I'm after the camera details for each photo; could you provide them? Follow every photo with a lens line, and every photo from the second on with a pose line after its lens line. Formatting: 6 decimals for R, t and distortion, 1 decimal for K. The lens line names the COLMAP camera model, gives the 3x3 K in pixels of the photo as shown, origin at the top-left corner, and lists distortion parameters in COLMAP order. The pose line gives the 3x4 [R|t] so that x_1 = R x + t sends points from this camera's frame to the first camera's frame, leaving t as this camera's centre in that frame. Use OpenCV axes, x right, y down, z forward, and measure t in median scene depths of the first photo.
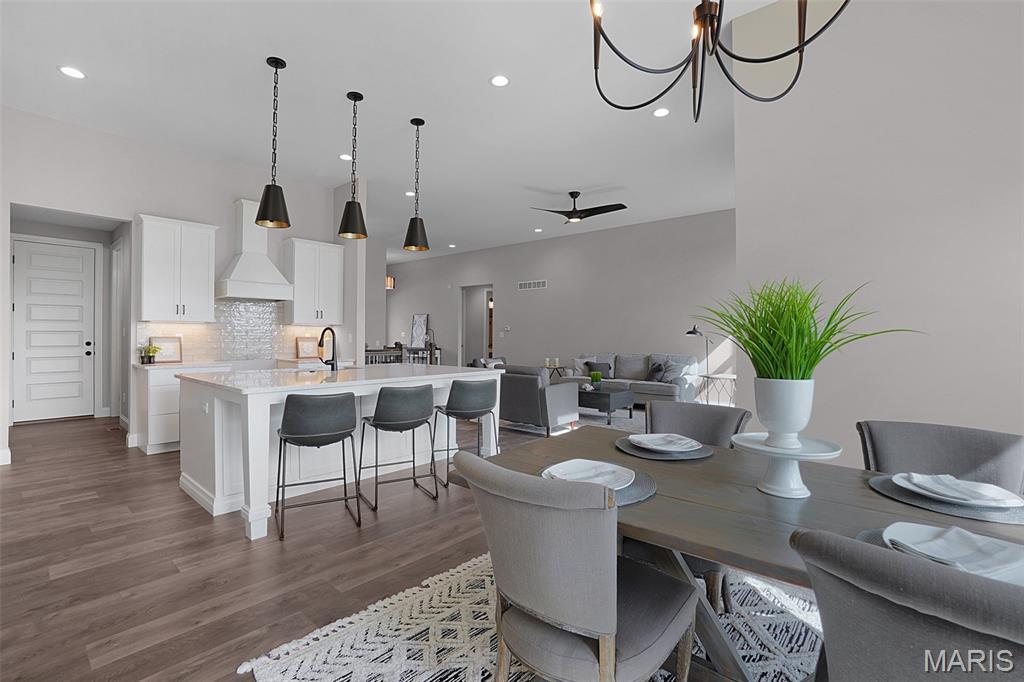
lens RADIAL K [[477.6, 0, 512.9], [0, 477.6, 337.1], [0, 0, 1]] dist [-0.034328, -0.000372]
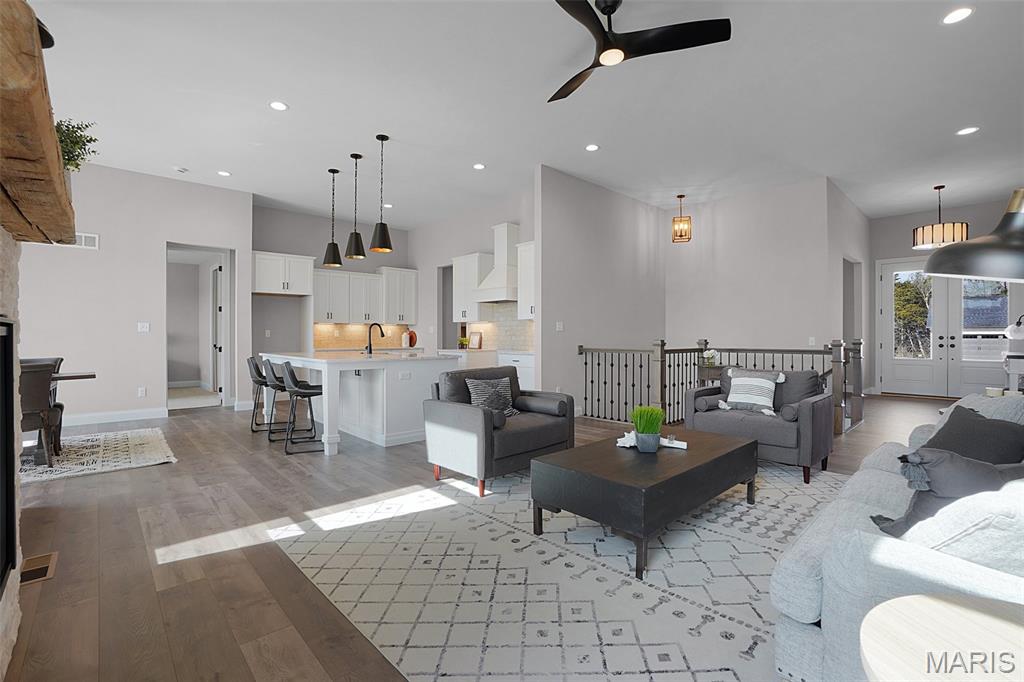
lens RADIAL K [[456.4, 0, 507.1], [0, 456.4, 336.9], [0, 0, 1]] dist [-0.034746, 0.000655]
pose [[-0.085402, -0.006939, -0.996322, 0.697889], [-0.009986, 0.999931, -0.006108, 0.021985], [0.996297, 0.009428, -0.085465, 1.169026]]
